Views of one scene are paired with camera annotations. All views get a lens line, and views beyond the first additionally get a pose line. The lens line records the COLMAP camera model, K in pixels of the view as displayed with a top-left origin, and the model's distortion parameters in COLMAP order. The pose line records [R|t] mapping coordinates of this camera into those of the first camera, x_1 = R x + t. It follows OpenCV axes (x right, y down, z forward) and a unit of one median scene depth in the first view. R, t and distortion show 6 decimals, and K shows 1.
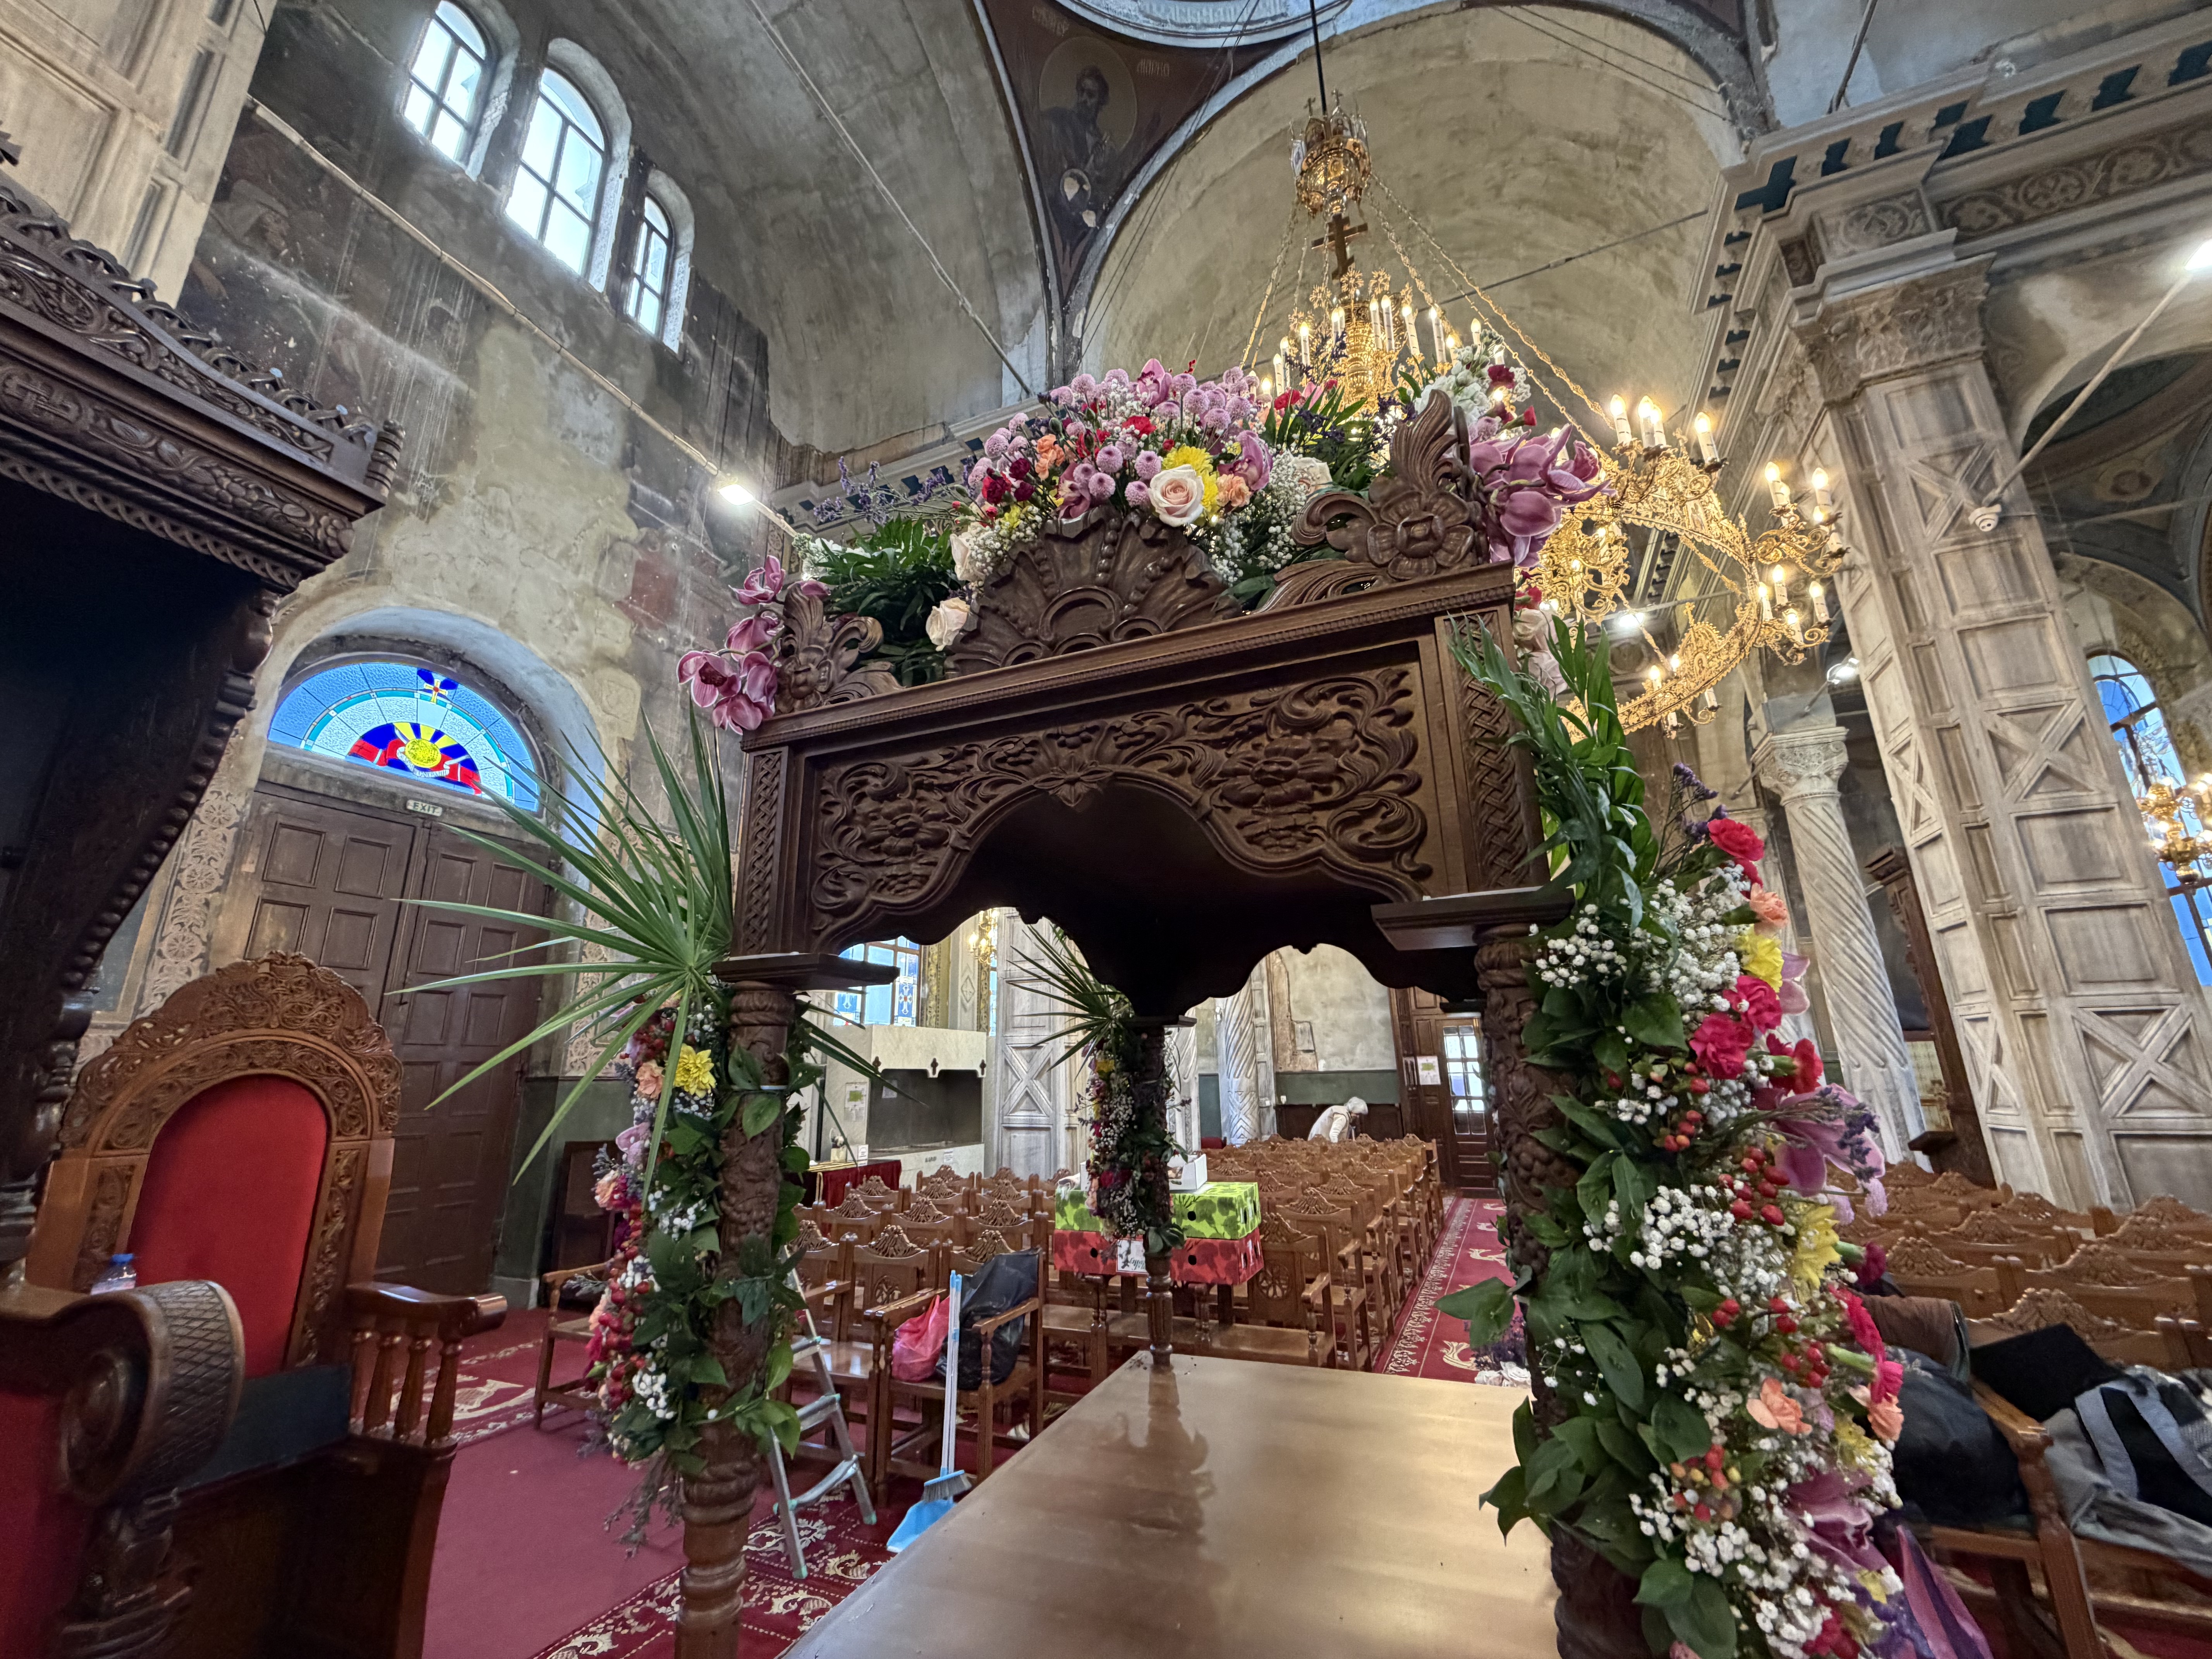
lens RADIAL K [[893.8, 0, 1093.4], [0, 893.8, 820.4], [0, 0, 1]] dist [0.000174, -0.000773]
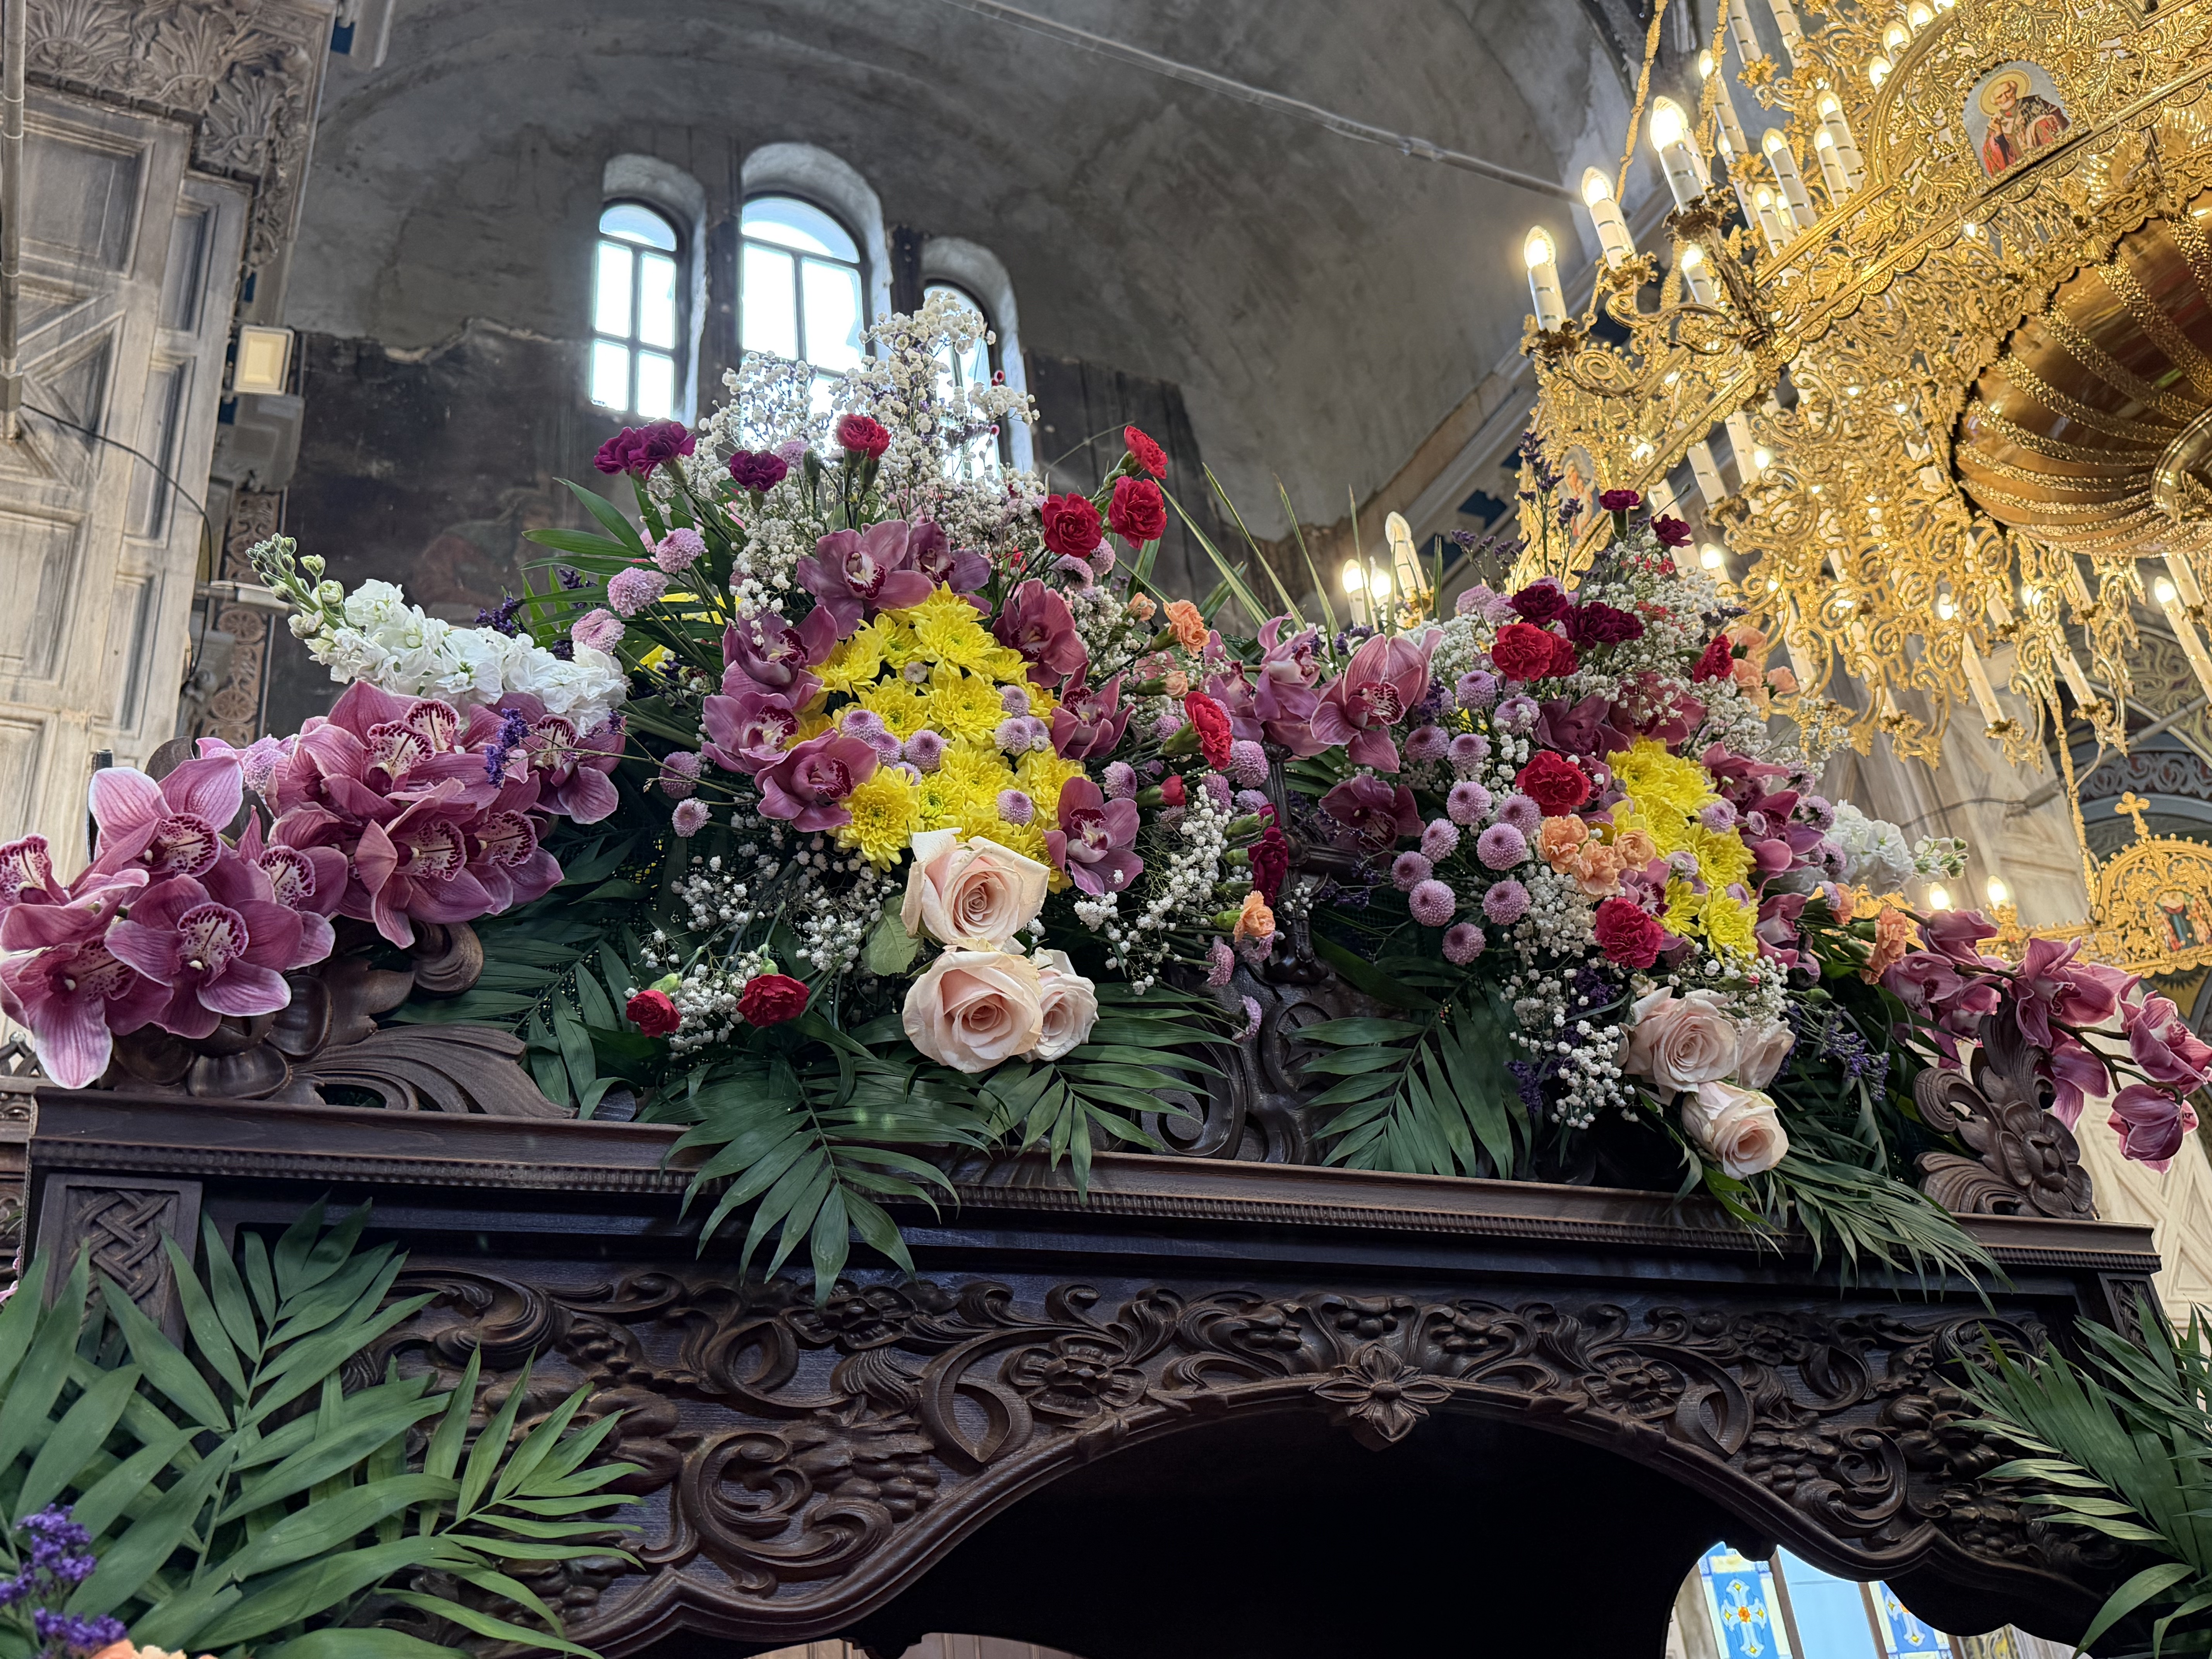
lens RADIAL K [[1940.1, 0, 1106.0], [0, 1940.1, 829.5], [0, 0, 1]] dist [0.133495, -0.256002]
pose [[0.757151, -0.372025, -0.536954, 0.156765], [0.272495, 0.926928, -0.257975, 0.001213], [0.593691, 0.049009, 0.803199, 0.045405]]
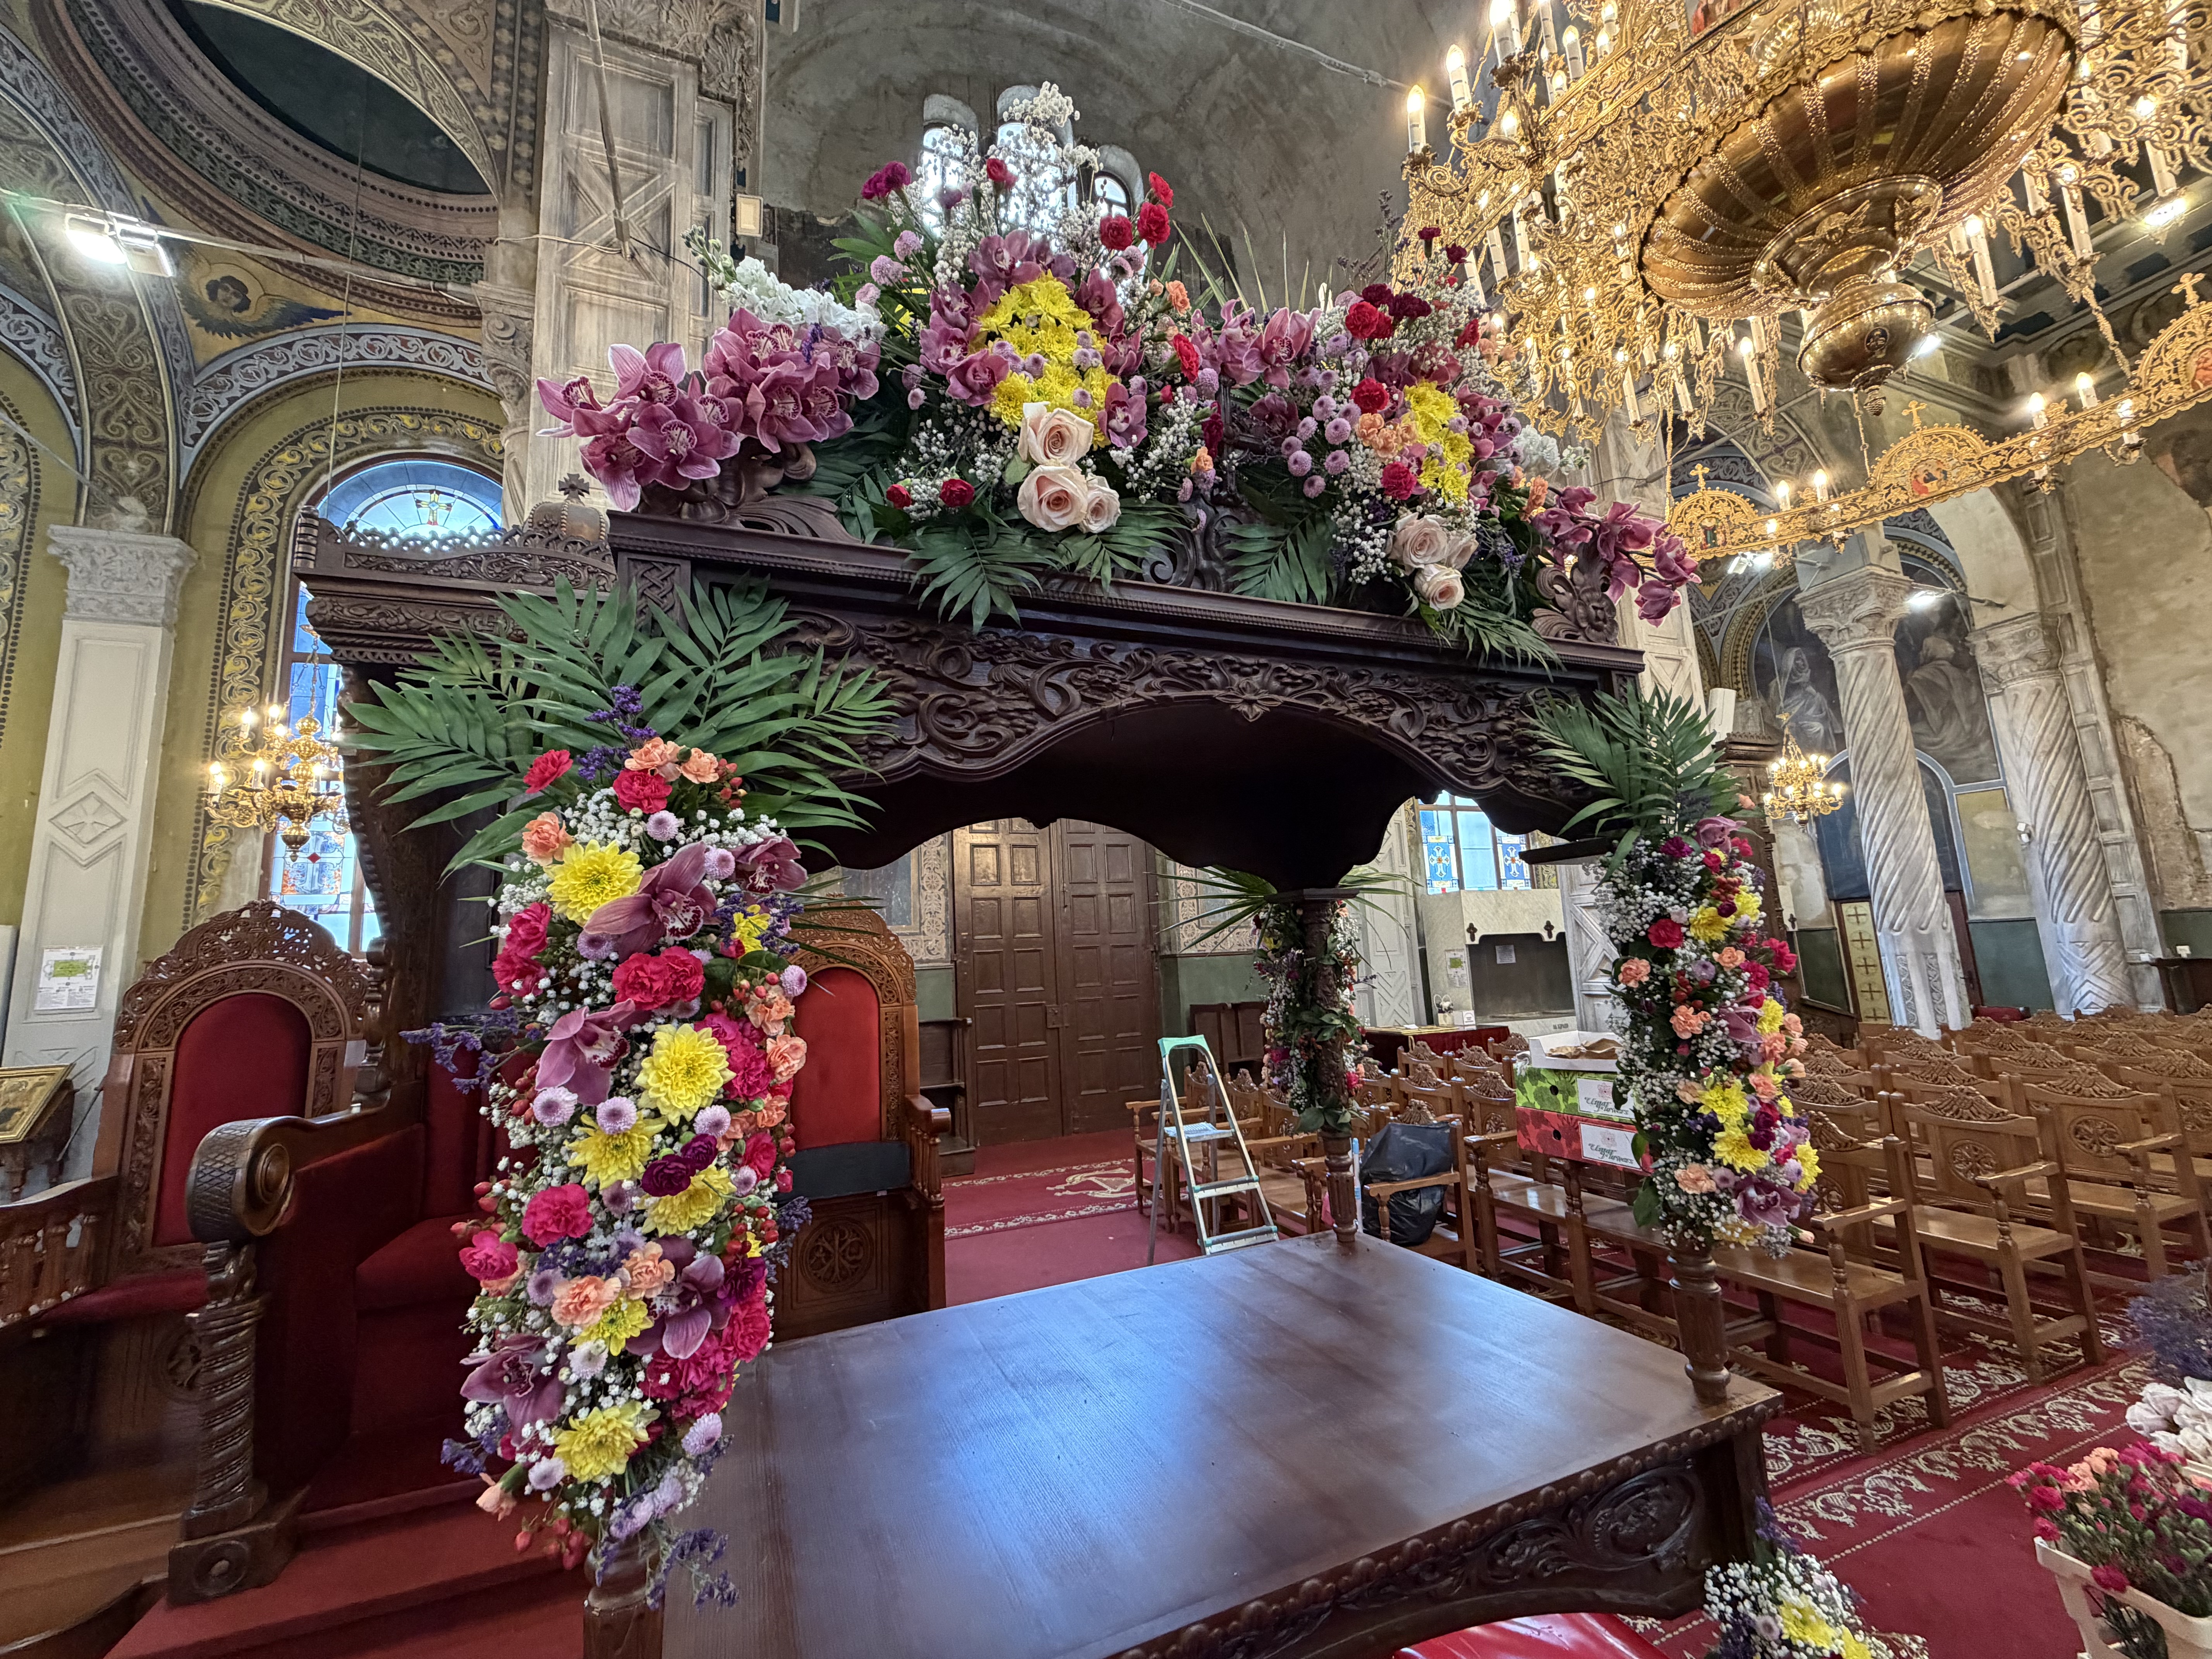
lens RADIAL K [[893.8, 0, 1093.4], [0, 893.8, 820.4], [0, 0, 1]] dist [0.000174, -0.000773]
pose [[0.709748, -0.131757, -0.692024, 0.157212], [0.229774, 0.971927, 0.050610, 0.013459], [0.665929, -0.194929, 0.720098, 0.053416]]
